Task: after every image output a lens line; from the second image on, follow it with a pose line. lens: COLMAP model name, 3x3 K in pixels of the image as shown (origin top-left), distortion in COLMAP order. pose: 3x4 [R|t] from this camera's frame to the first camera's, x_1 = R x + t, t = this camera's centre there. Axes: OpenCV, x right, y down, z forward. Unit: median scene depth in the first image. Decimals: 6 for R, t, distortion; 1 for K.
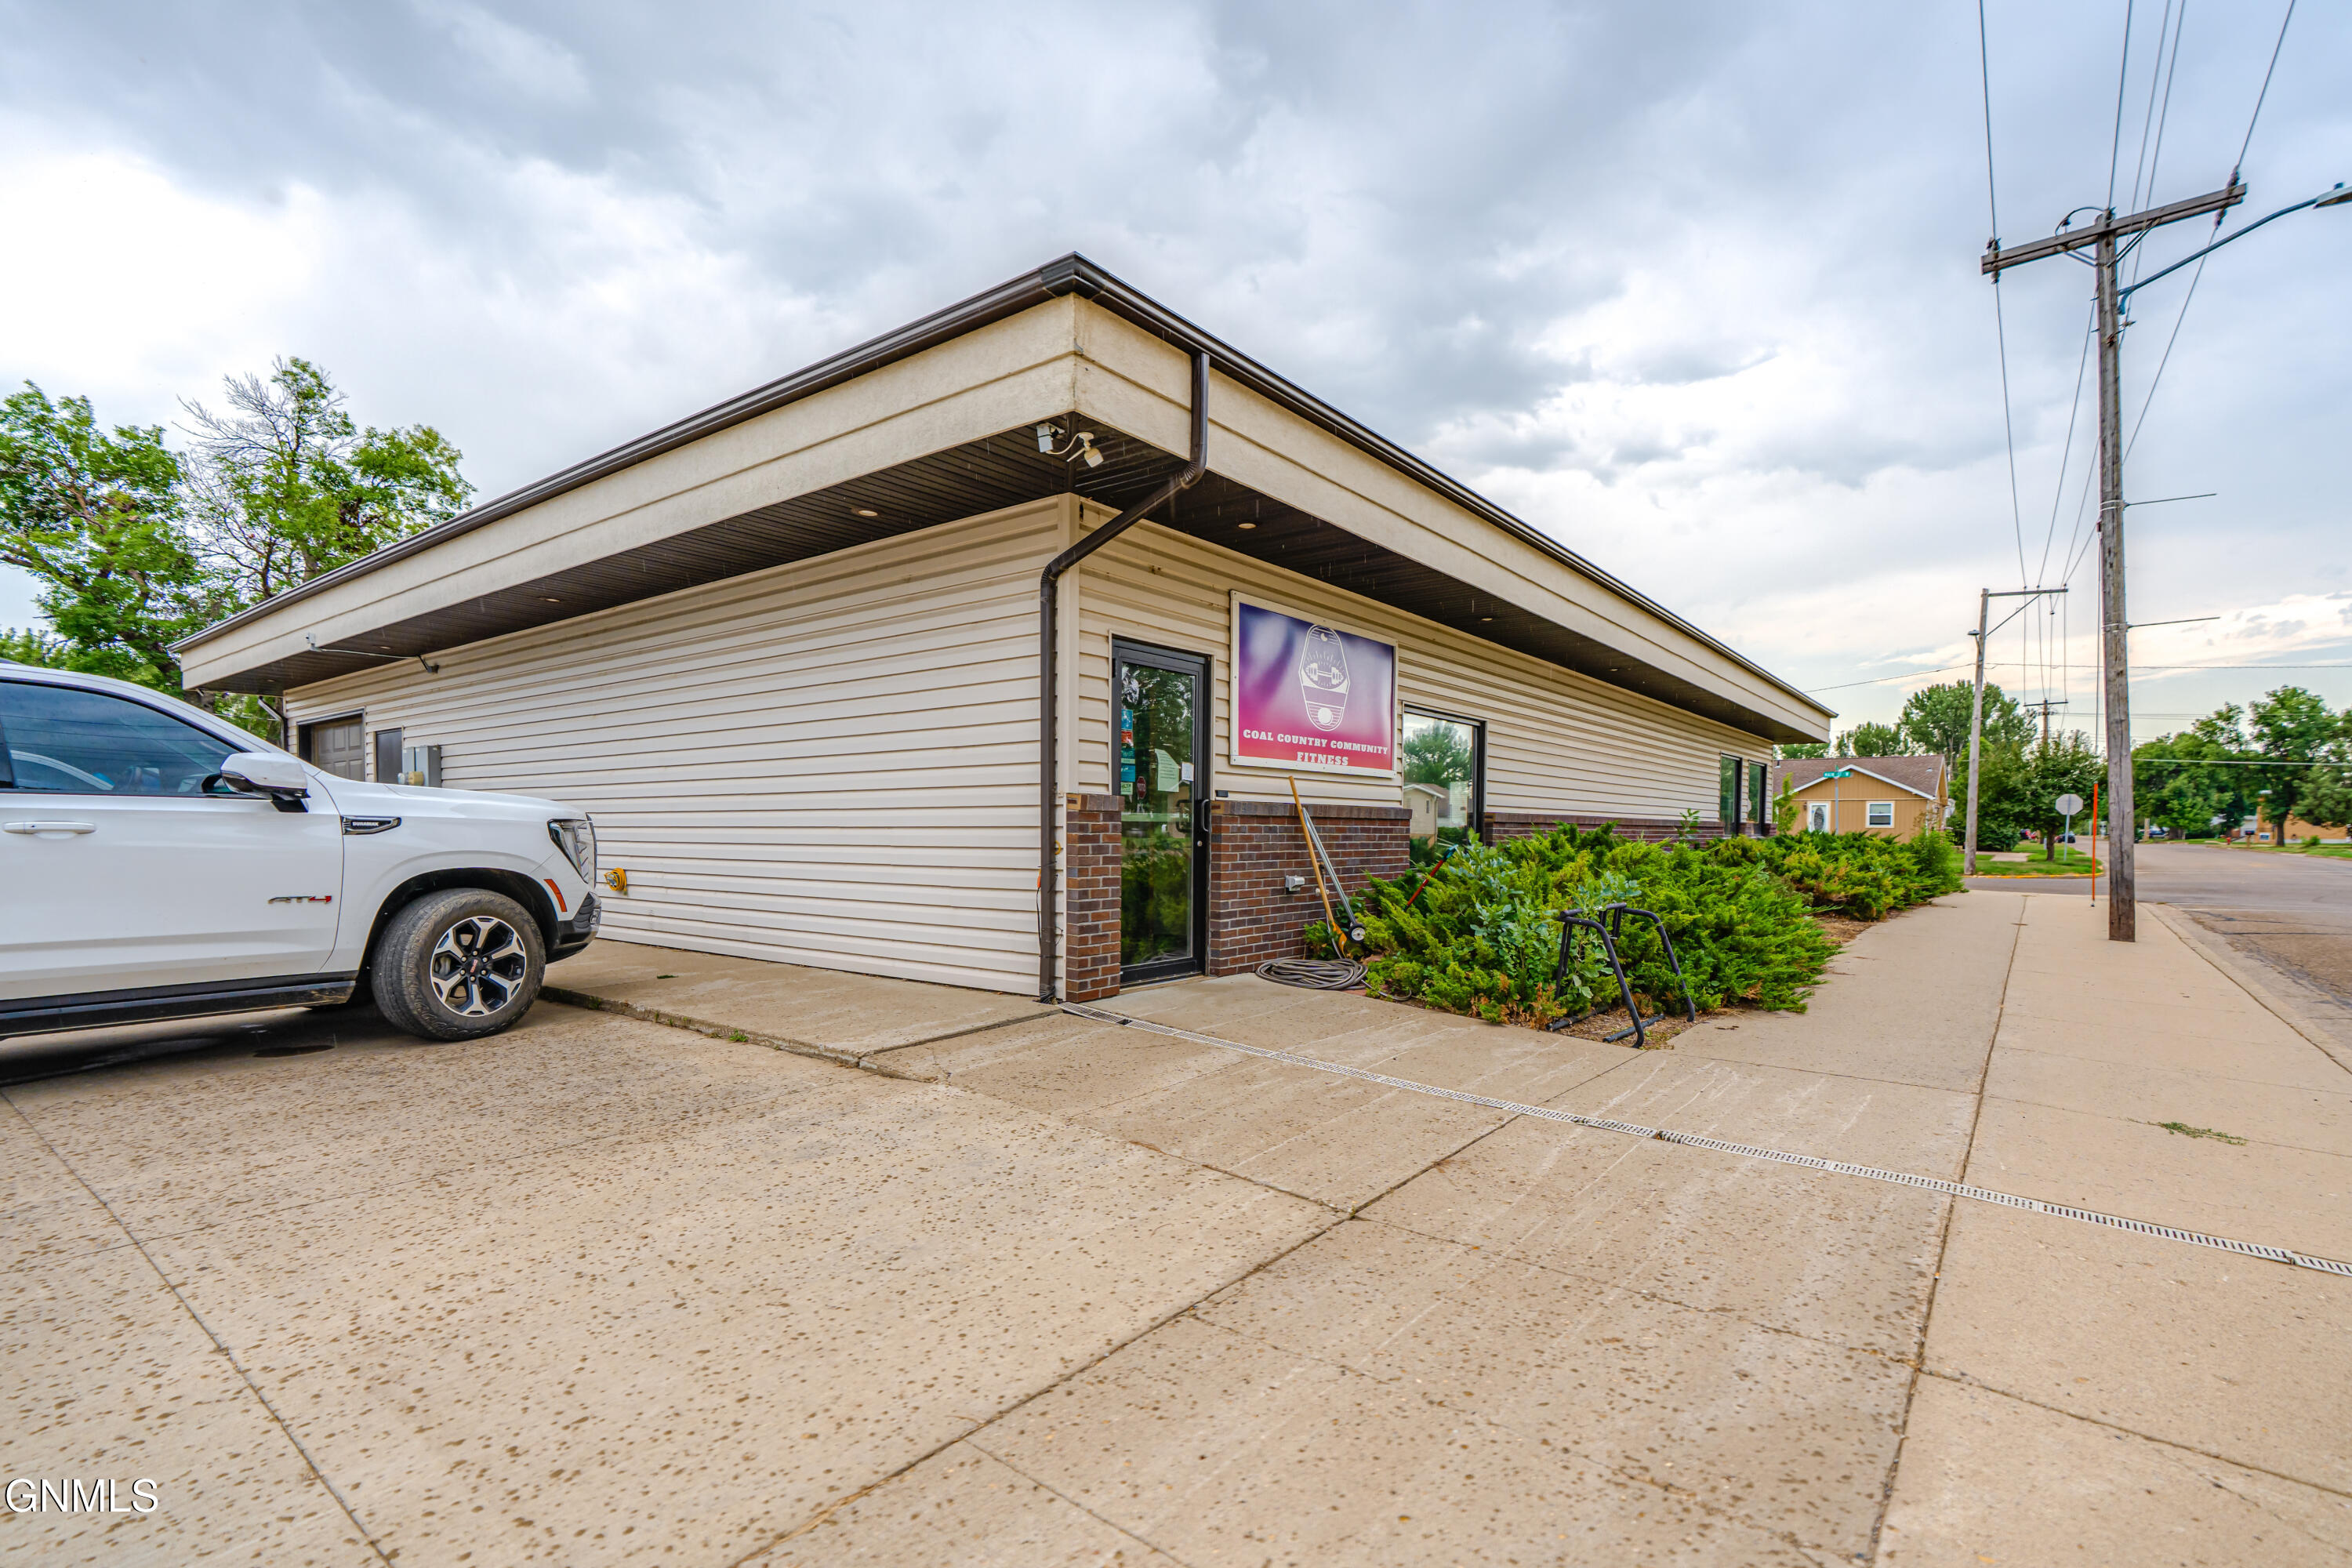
lens RADIAL K [[1057.4, 0, 1181.1], [0, 1057.4, 873.4], [0, 0, 1]] dist [-0.002599, -0.000499]
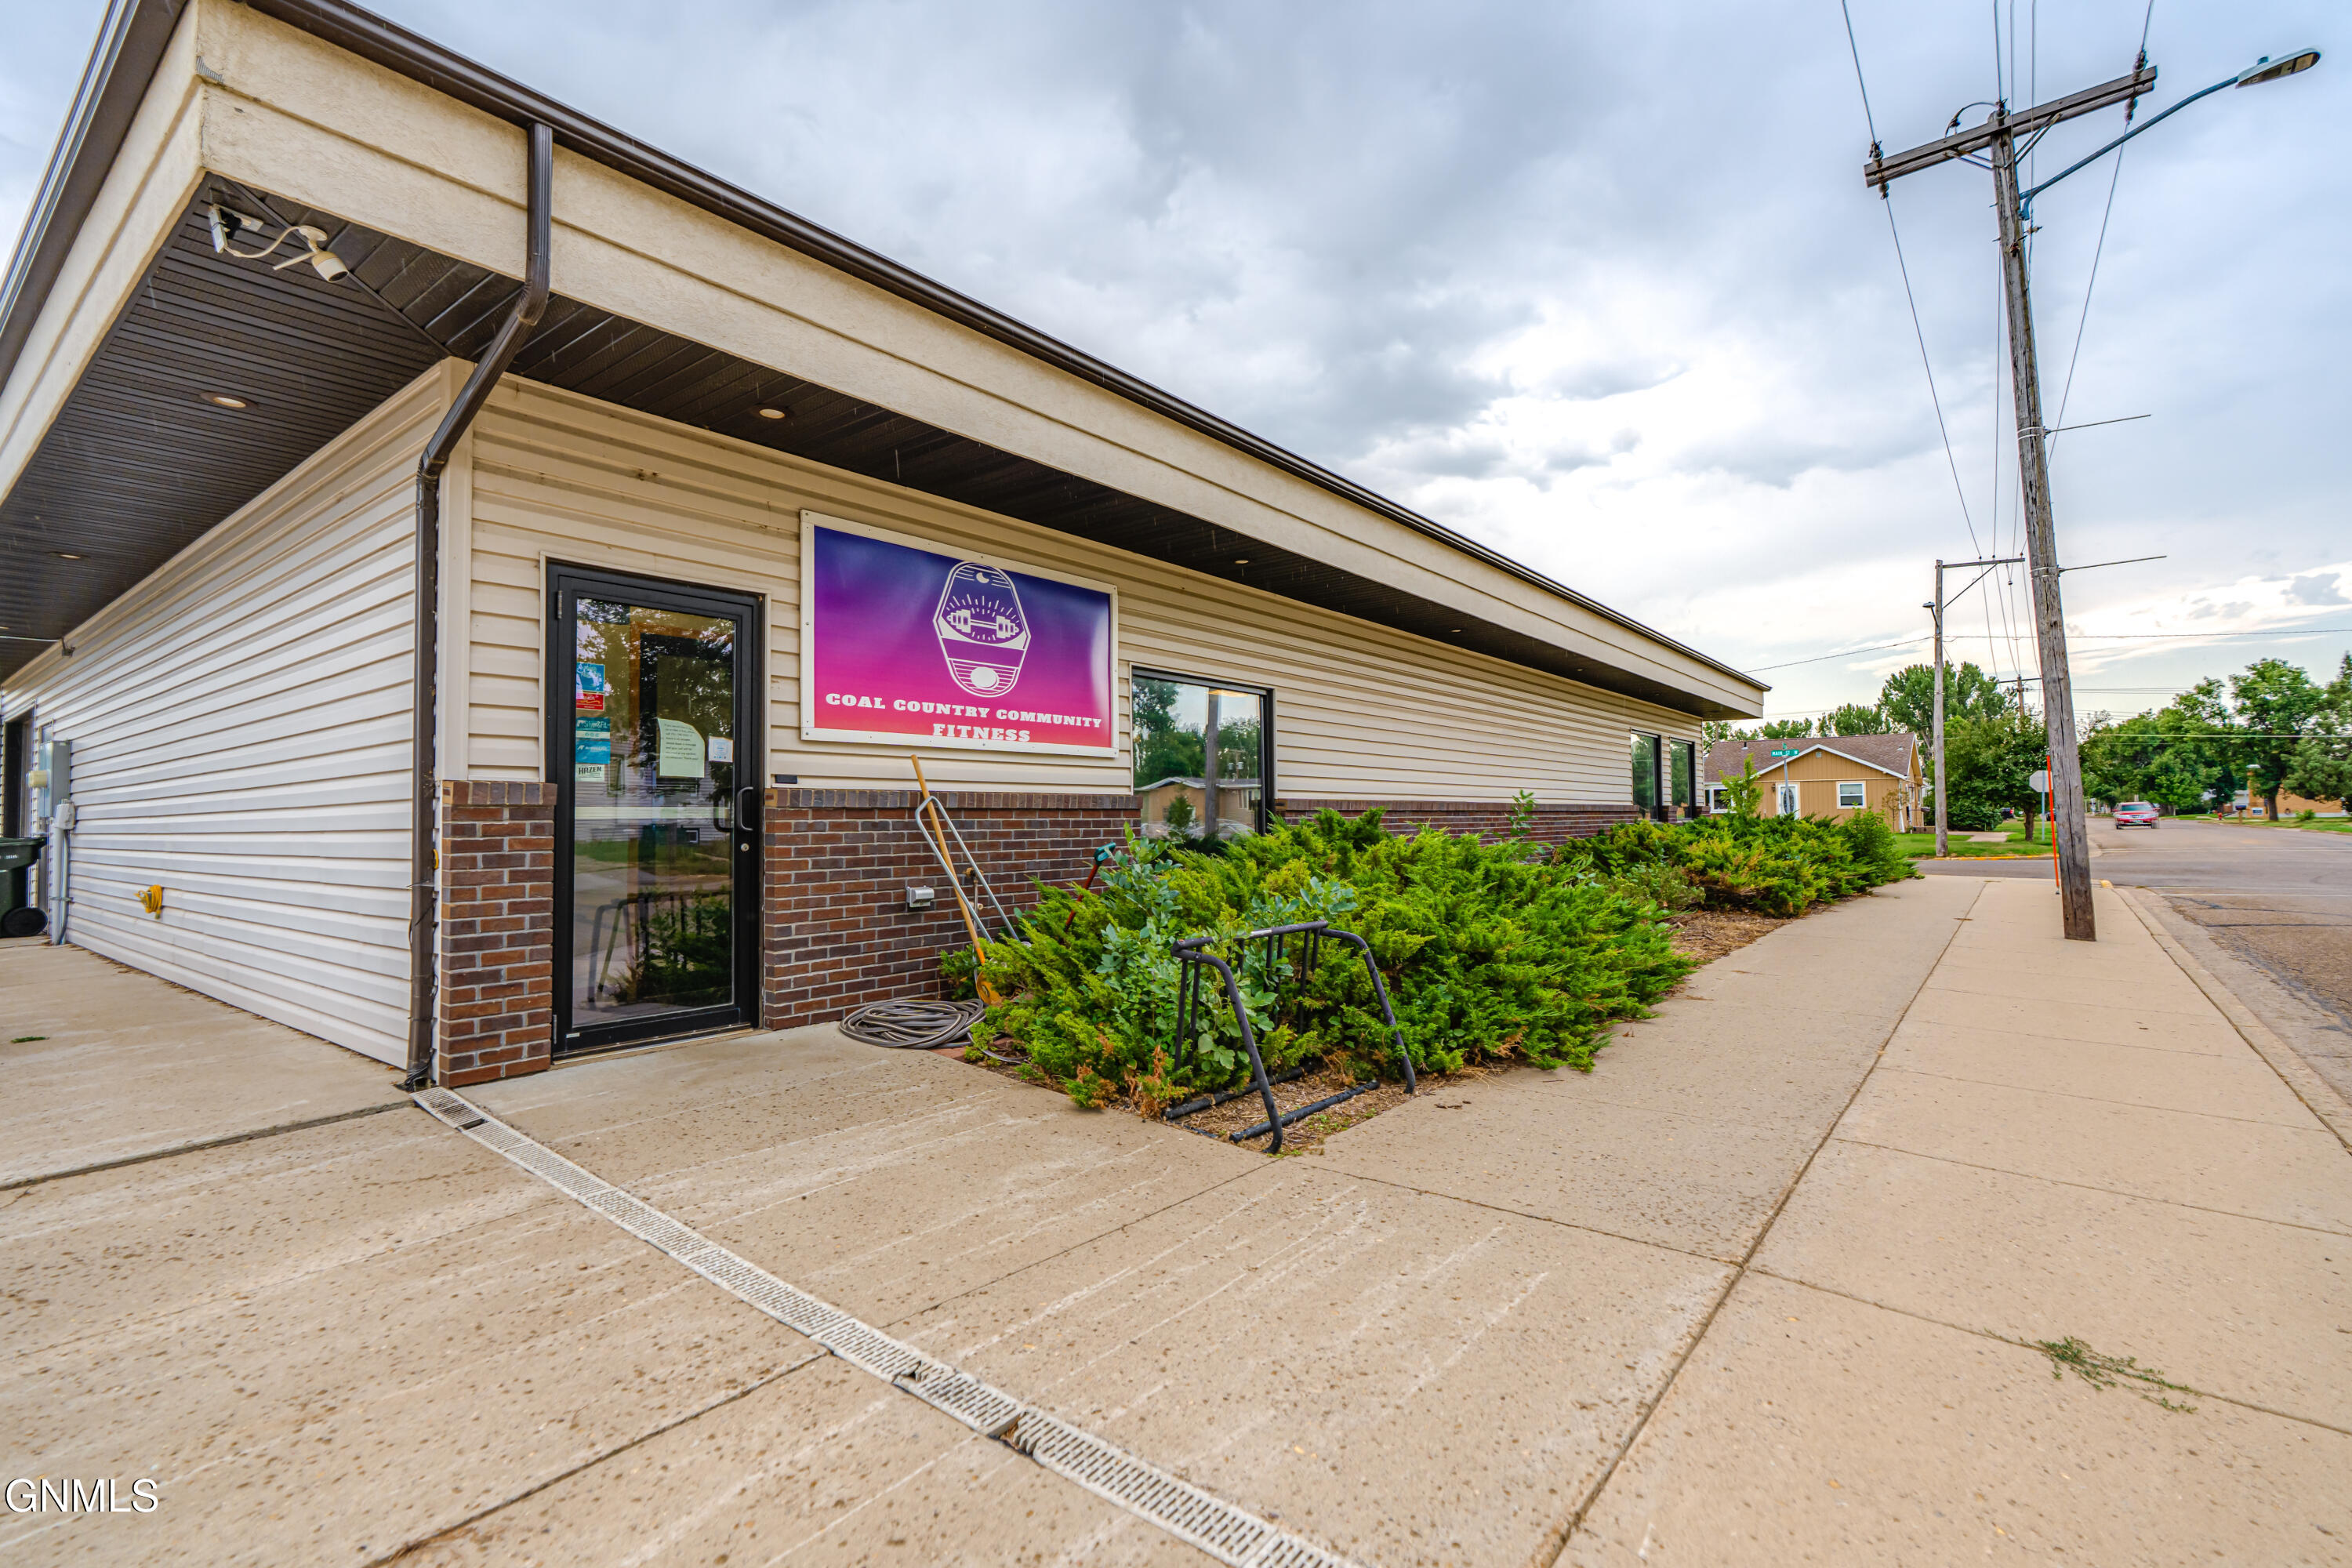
lens RADIAL K [[1039.0, 0, 1156.4], [0, 1039.0, 793.2], [0, 0, 1]] dist [-0.005993, 0.000252]
pose [[0.999706, -0.015489, -0.018671, 0.212275], [0.014184, 0.997580, -0.068072, -0.008360], [0.019680, 0.067787, 0.997506, 0.191345]]
